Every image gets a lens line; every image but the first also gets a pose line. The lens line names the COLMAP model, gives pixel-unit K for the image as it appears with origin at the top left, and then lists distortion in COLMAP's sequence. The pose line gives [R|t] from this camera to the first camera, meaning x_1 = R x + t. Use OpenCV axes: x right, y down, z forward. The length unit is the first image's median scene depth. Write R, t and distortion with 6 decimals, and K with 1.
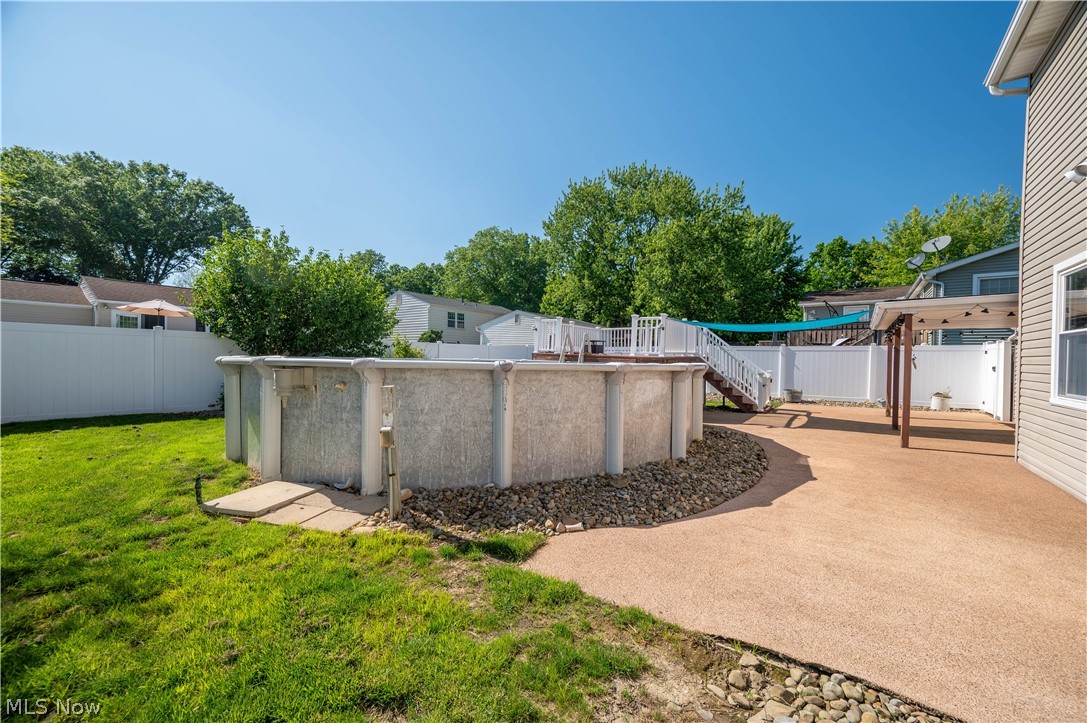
lens RADIAL K [[426.0, 0, 546.9], [0, 426.0, 365.7], [0, 0, 1]] dist [-0.002257, -0.000122]
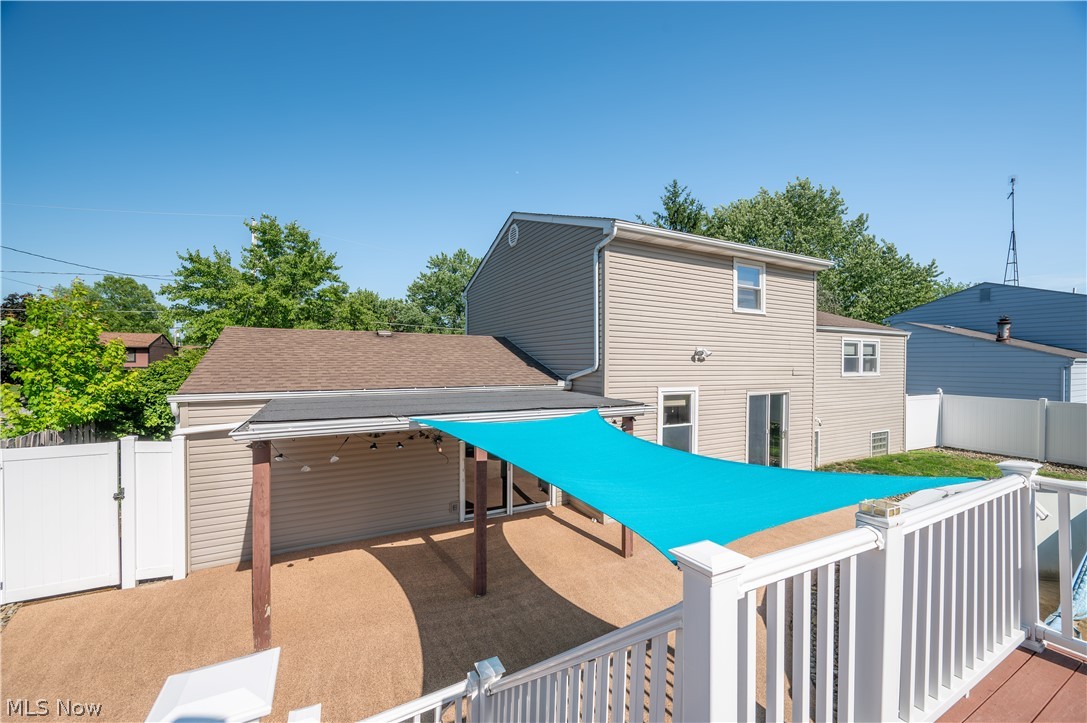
lens RADIAL K [[428.8, 0, 543.5], [0, 428.8, 361.5], [0, 0, 1]] dist [-0.001248, -0.000260]
pose [[-0.897850, -0.020981, 0.439802, 0.297271], [-0.011280, 0.999632, 0.024661, -0.132719], [-0.440158, 0.017181, -0.897756, 0.964009]]
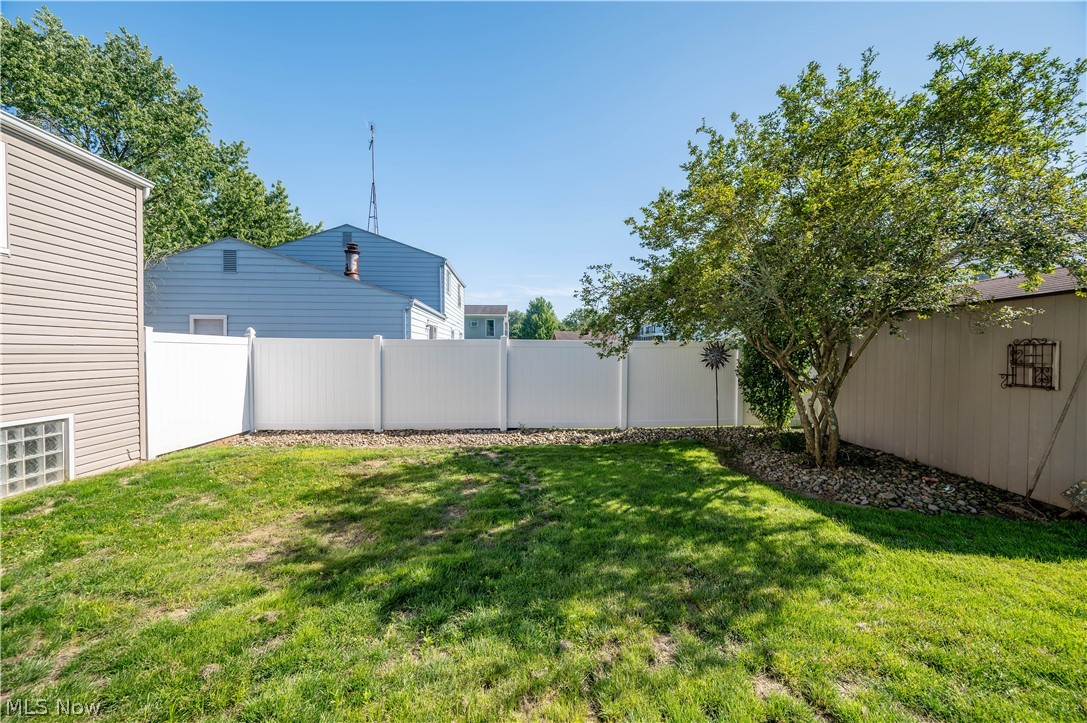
lens RADIAL K [[428.8, 0, 543.5], [0, 428.8, 361.5], [0, 0, 1]] dist [-0.001248, -0.000260]
pose [[-0.761210, 0.000044, -0.648506, -0.059188], [-0.018601, 0.999587, 0.021901, -0.020228], [0.648239, 0.028734, -0.760895, 0.260053]]
